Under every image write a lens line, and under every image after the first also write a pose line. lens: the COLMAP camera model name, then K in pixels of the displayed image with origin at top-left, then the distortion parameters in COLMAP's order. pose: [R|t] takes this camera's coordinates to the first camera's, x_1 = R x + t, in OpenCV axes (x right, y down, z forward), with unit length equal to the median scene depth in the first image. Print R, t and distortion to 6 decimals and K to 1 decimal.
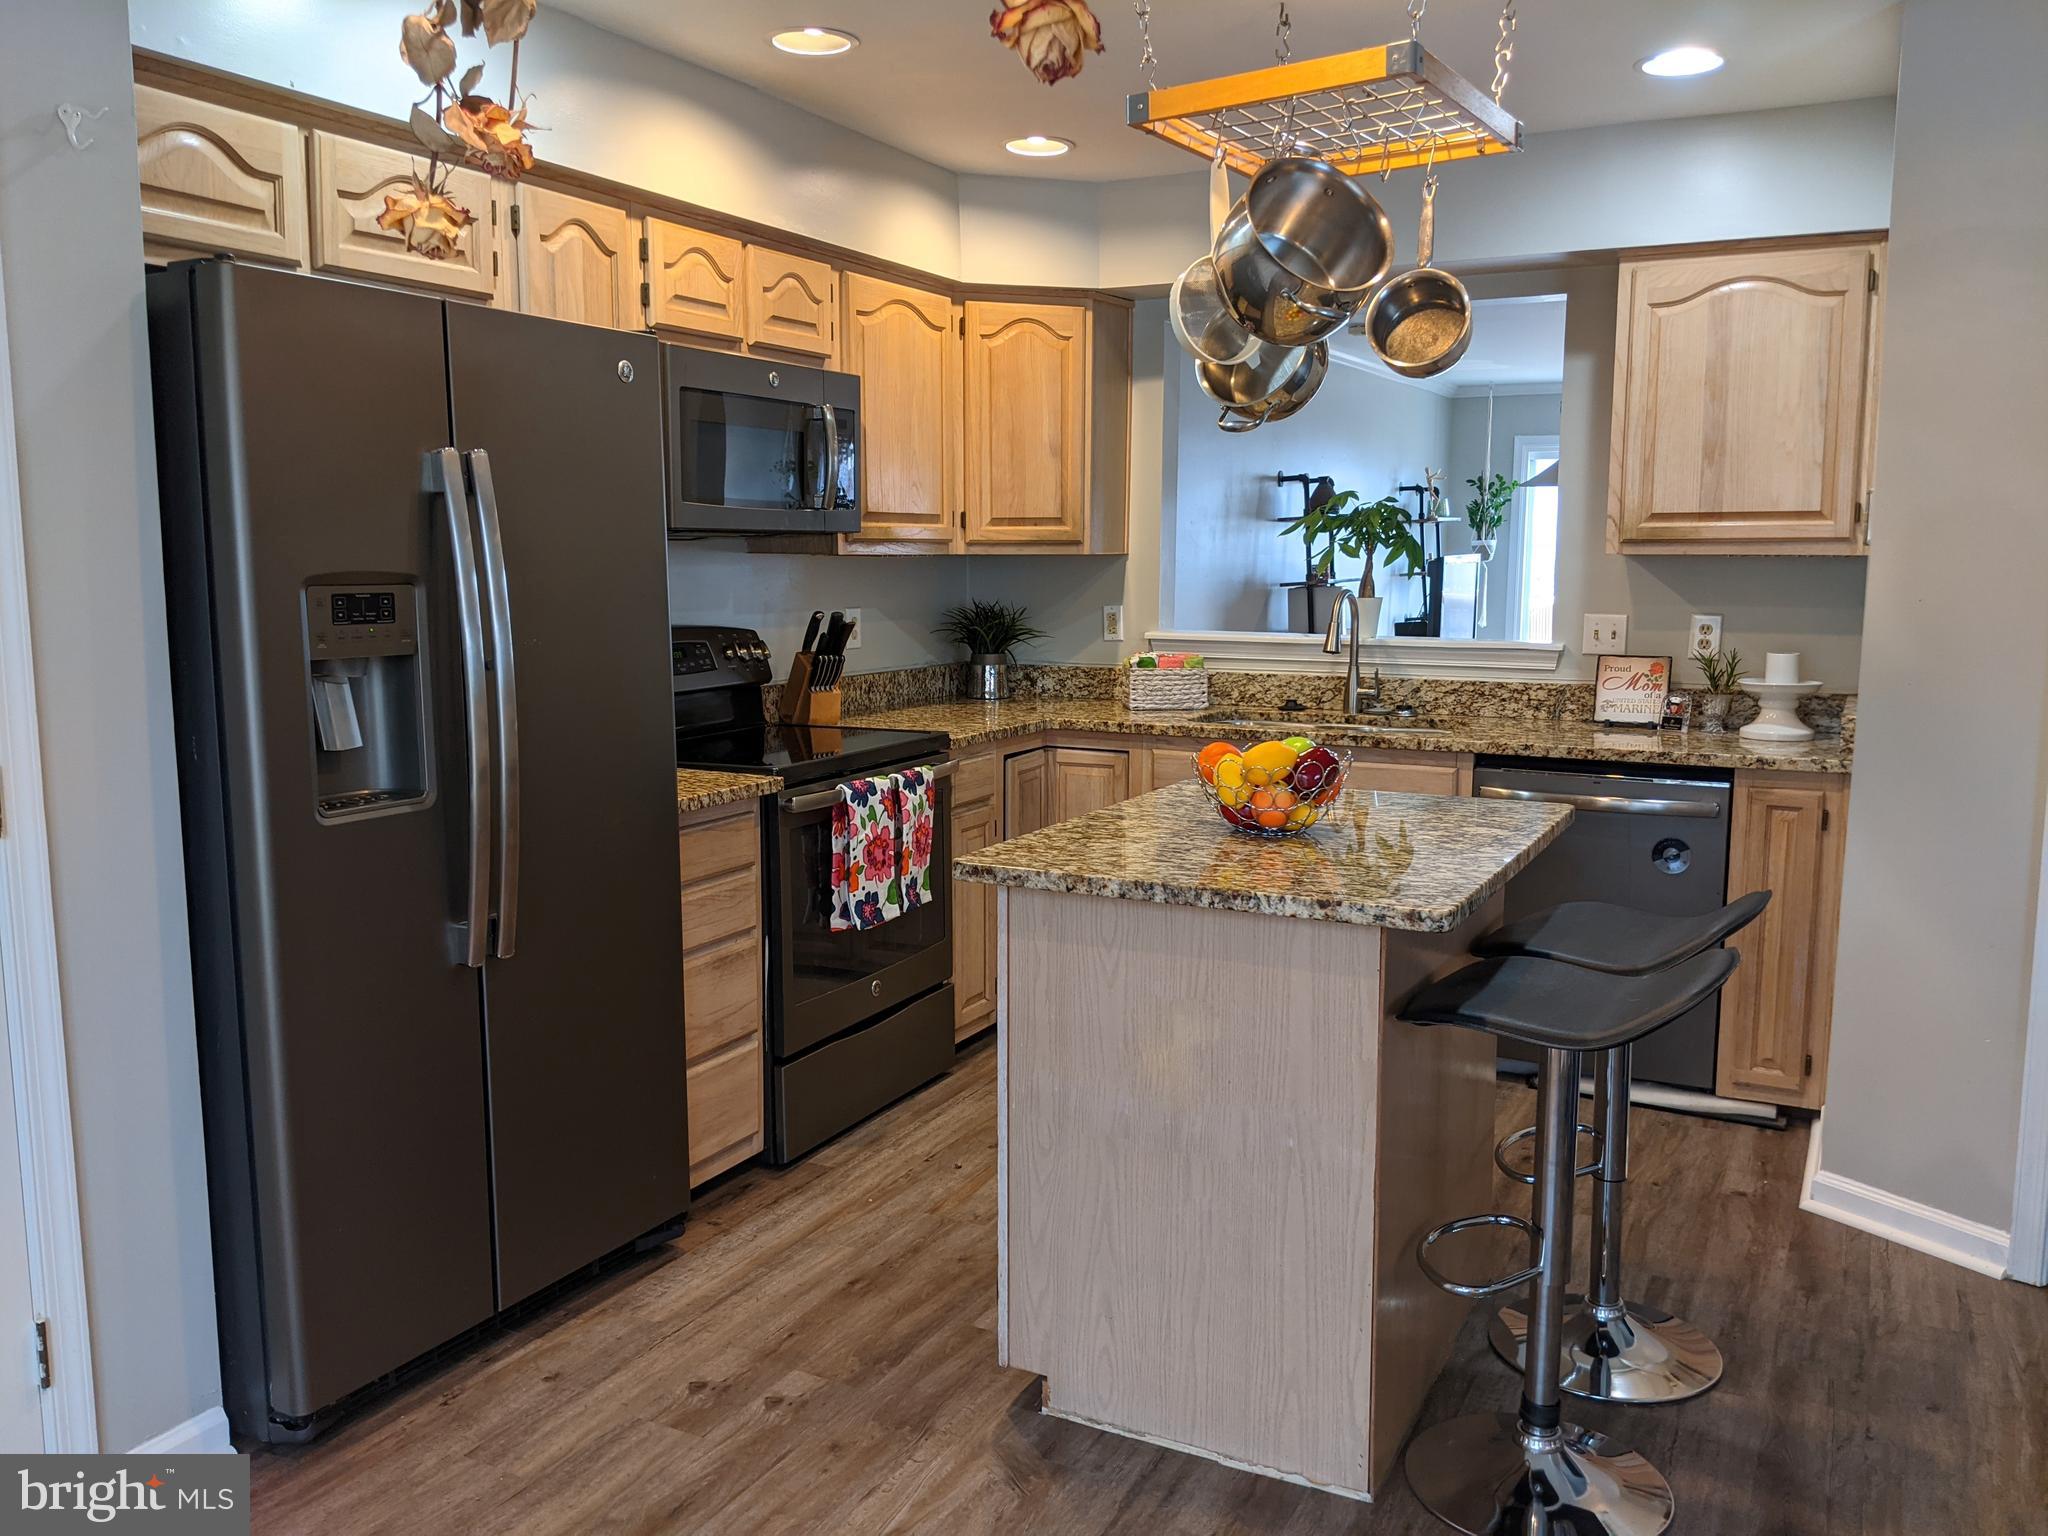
lens RADIAL K [[1622.6, 0, 1014.9], [0, 1622.6, 774.0], [0, 0, 1]] dist [0.081385, -0.121508]
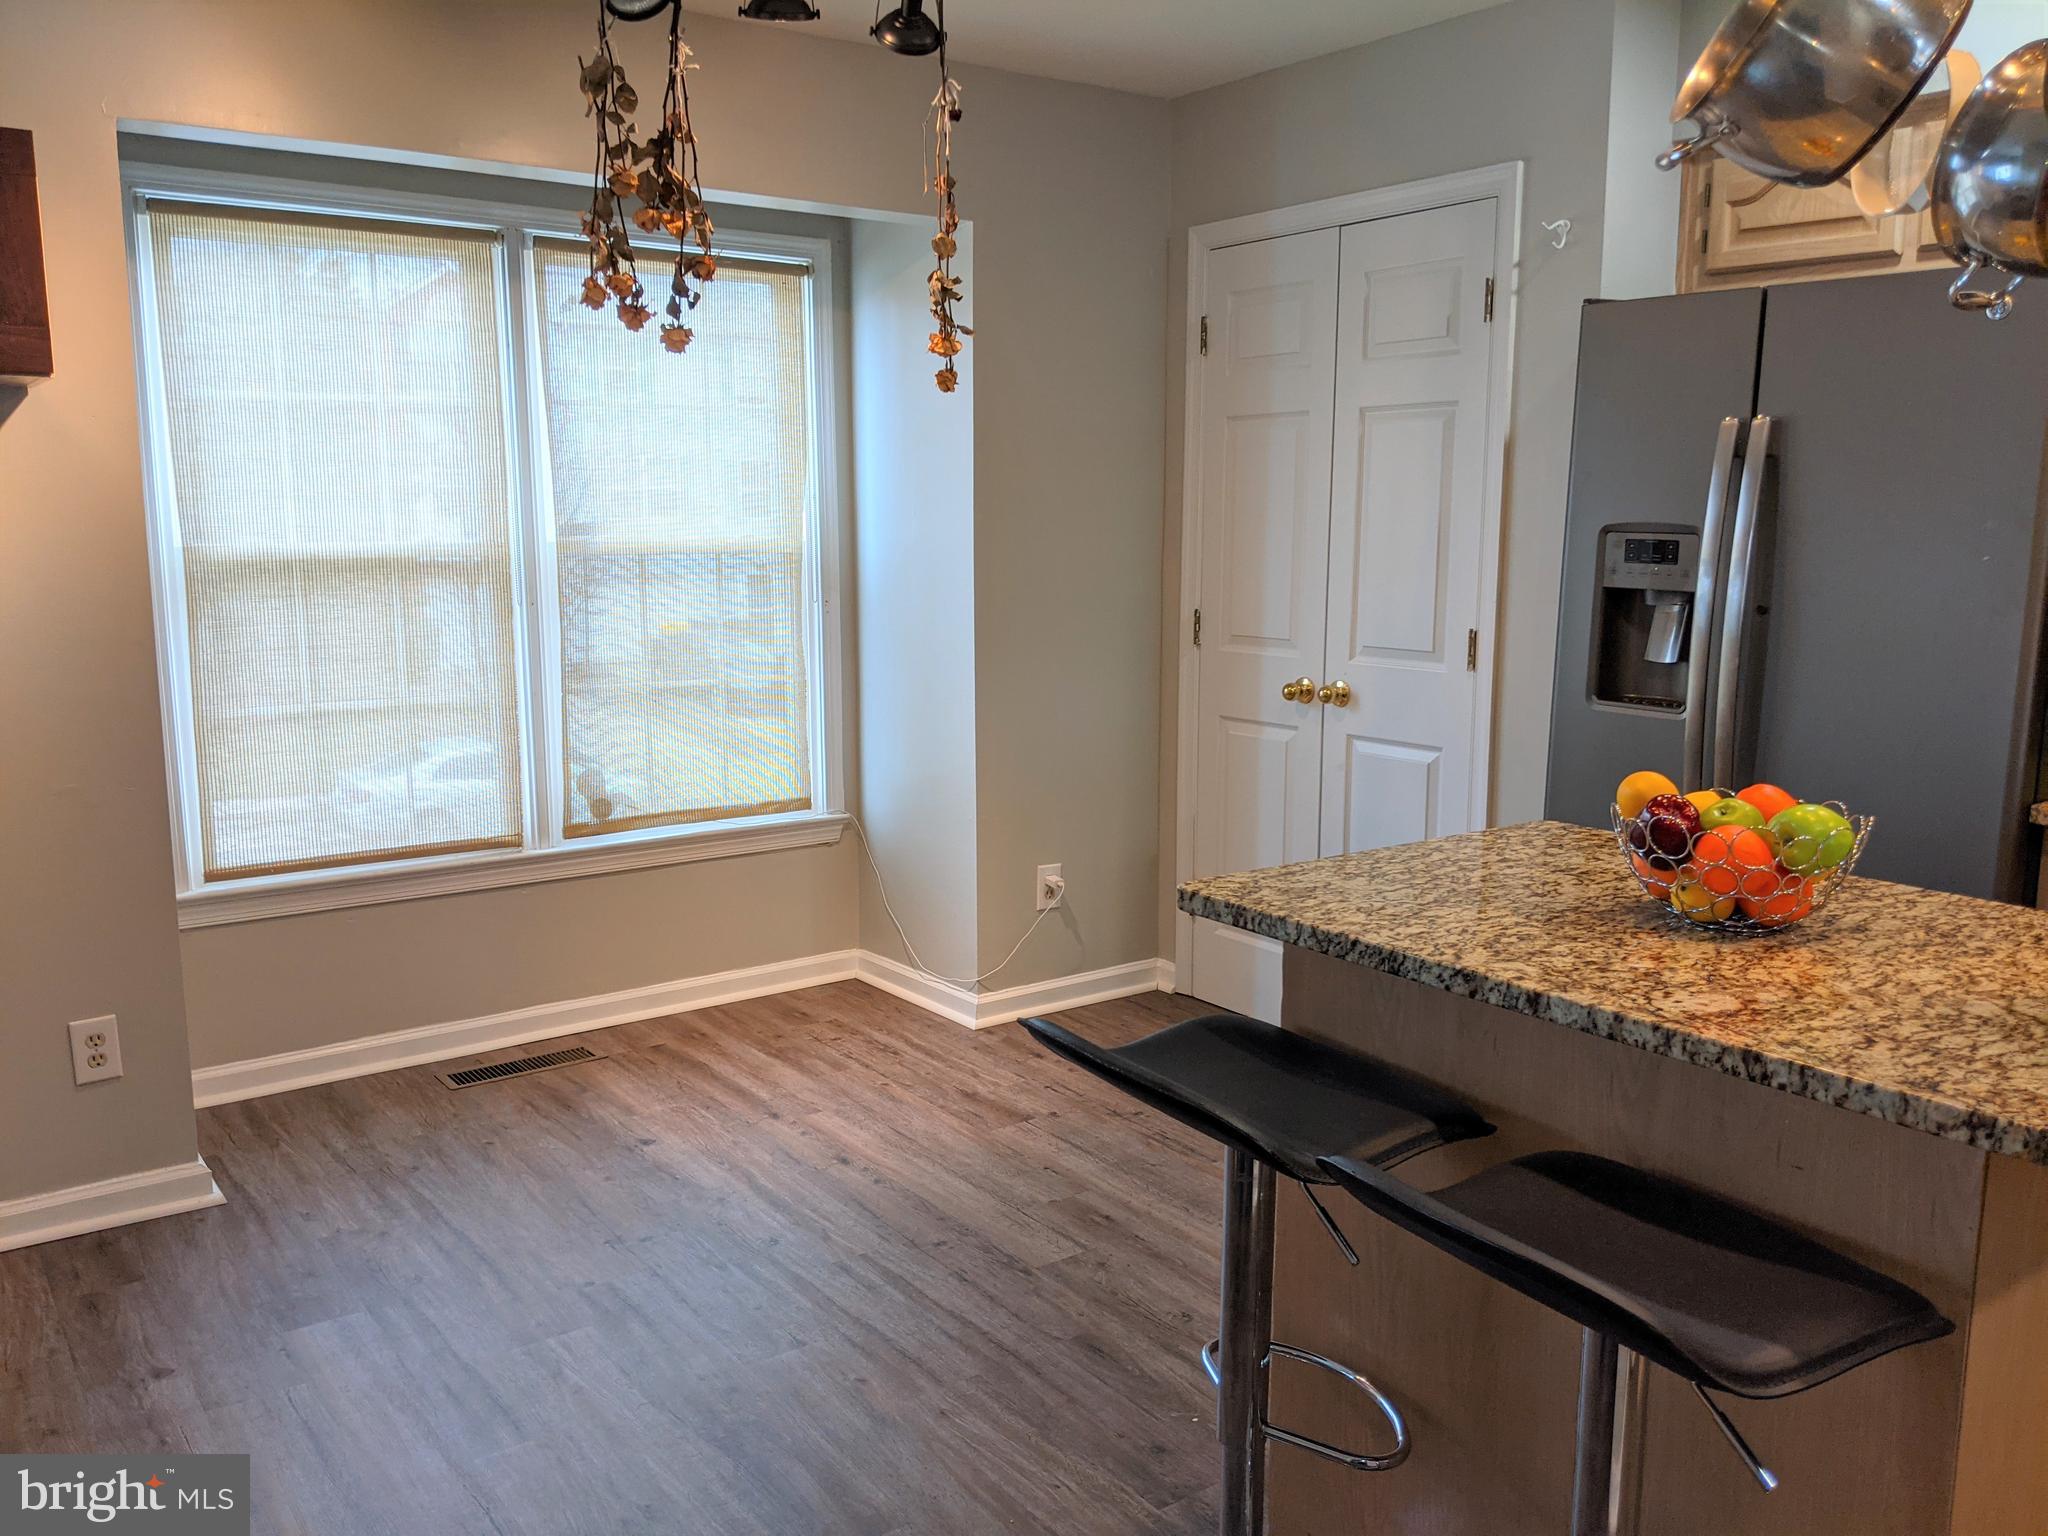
lens RADIAL K [[1622.6, 0, 1025.8], [0, 1622.6, 768.1], [0, 0, 1]] dist [0.081385, -0.121508]
pose [[-0.424376, 0.144878, -0.893820, 0.533177], [-0.129887, 0.967169, 0.218436, -0.083778], [0.896122, 0.208794, -0.391626, 0.598978]]
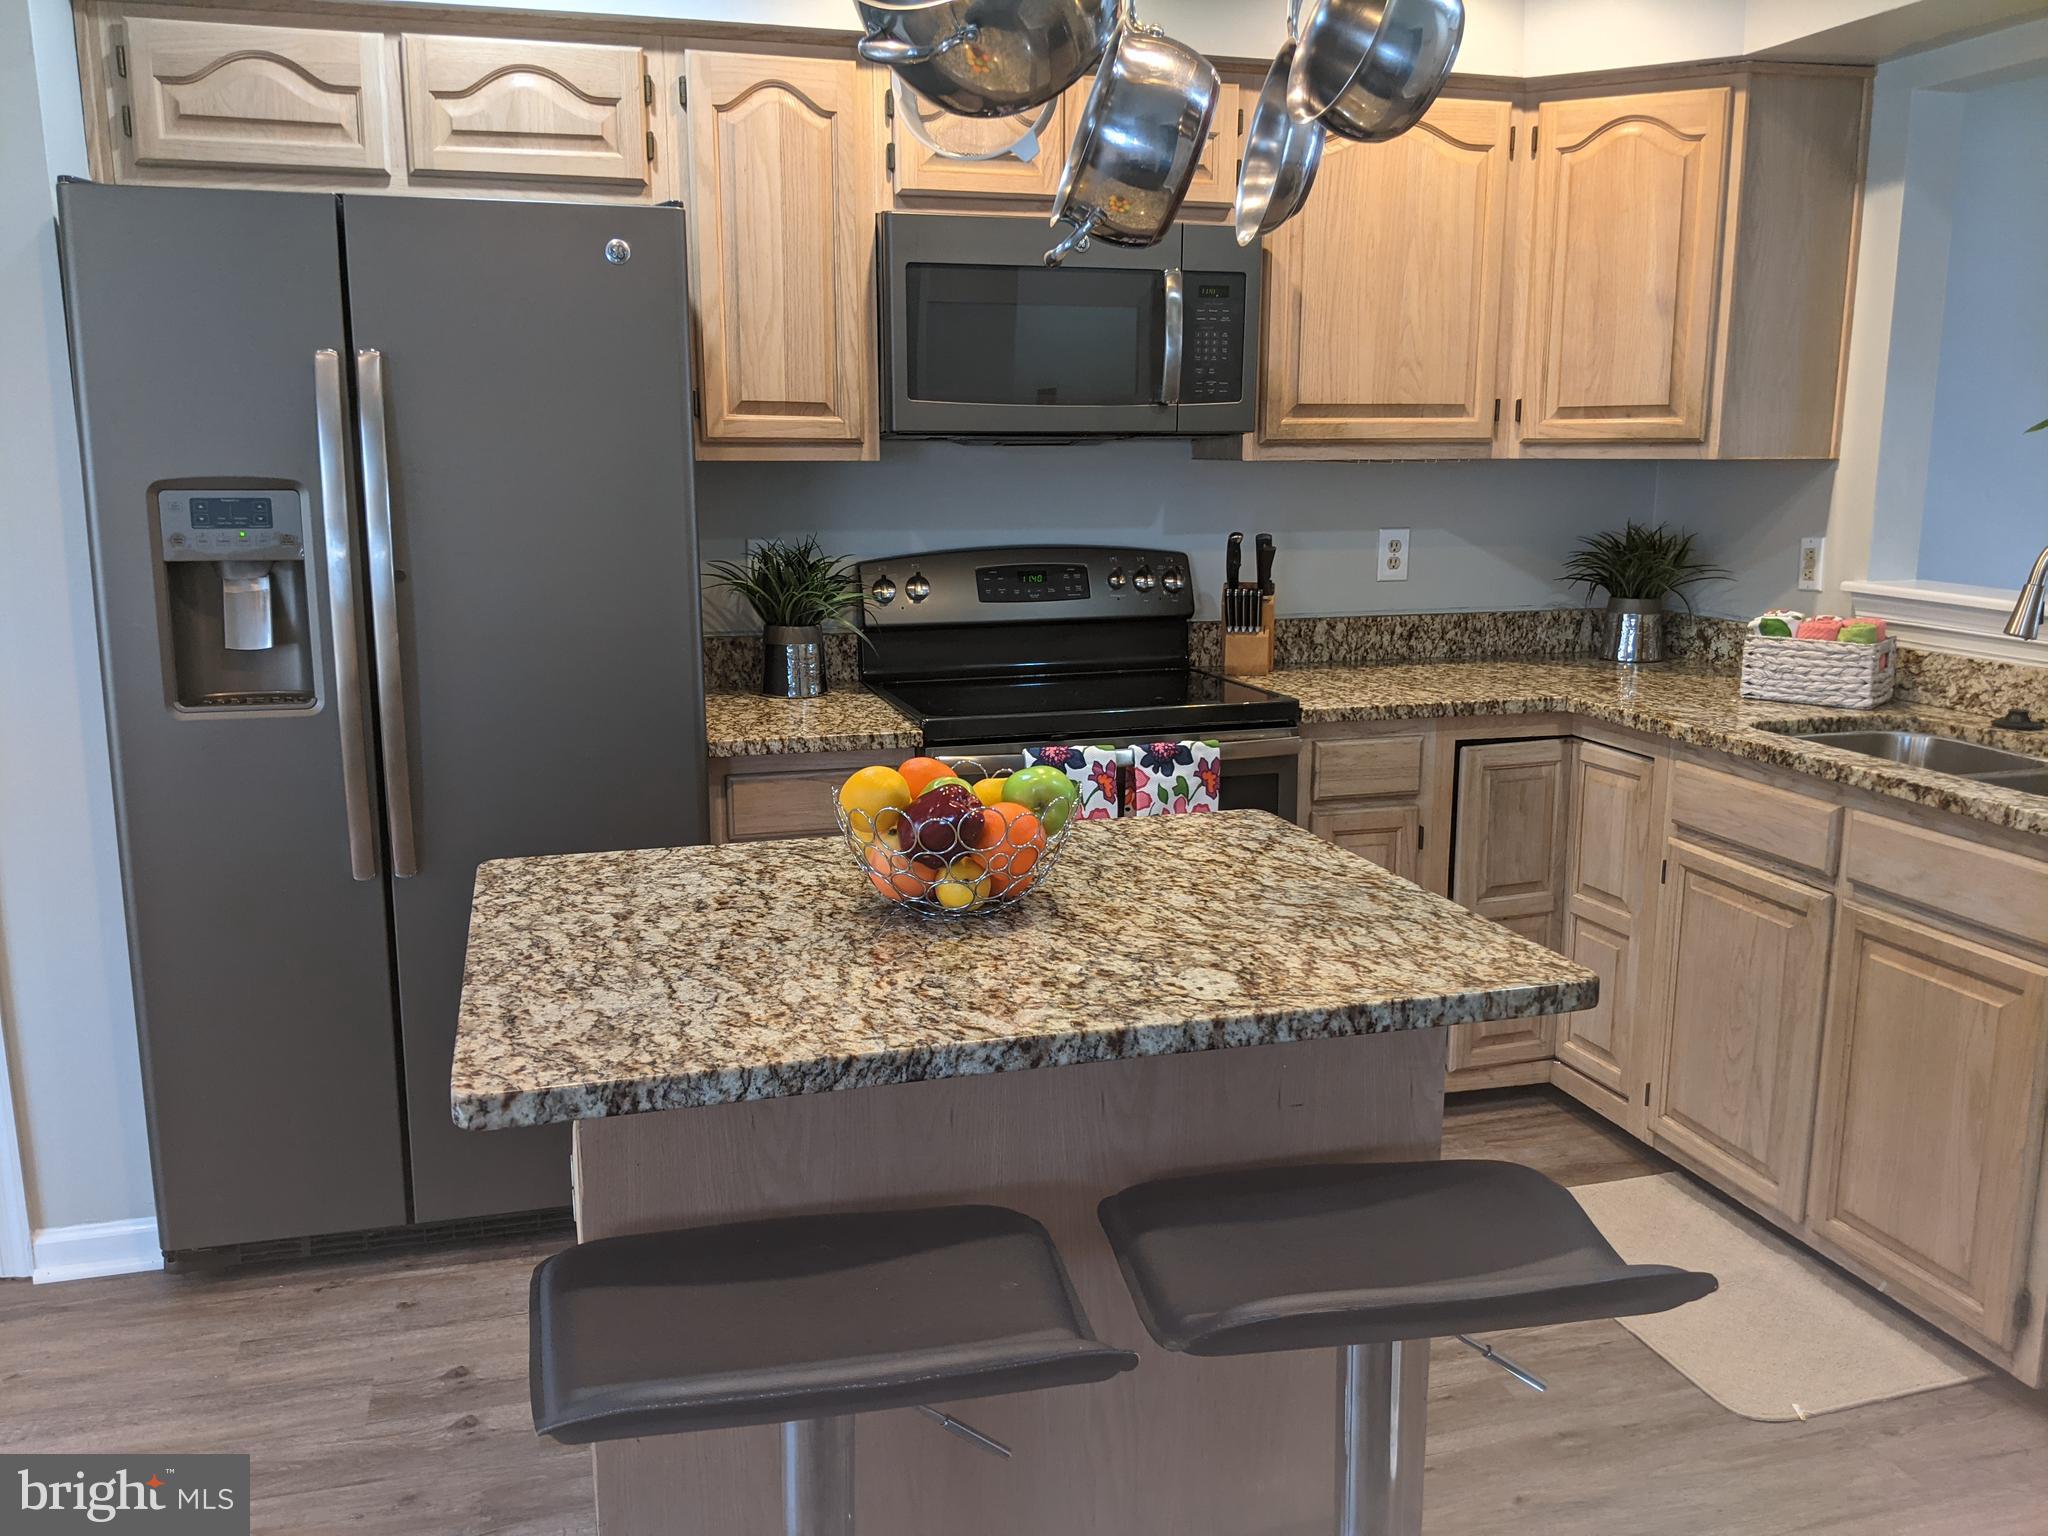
lens RADIAL K [[1622.6, 0, 973.8], [0, 1622.6, 776.4], [0, 0, 1]] dist [0.081385, -0.121508]
pose [[0.691631, 0.144401, -0.707668, 0.365694], [-0.100563, 0.989519, 0.103628, -0.049775], [0.715215, -0.000507, 0.698904, 0.335587]]
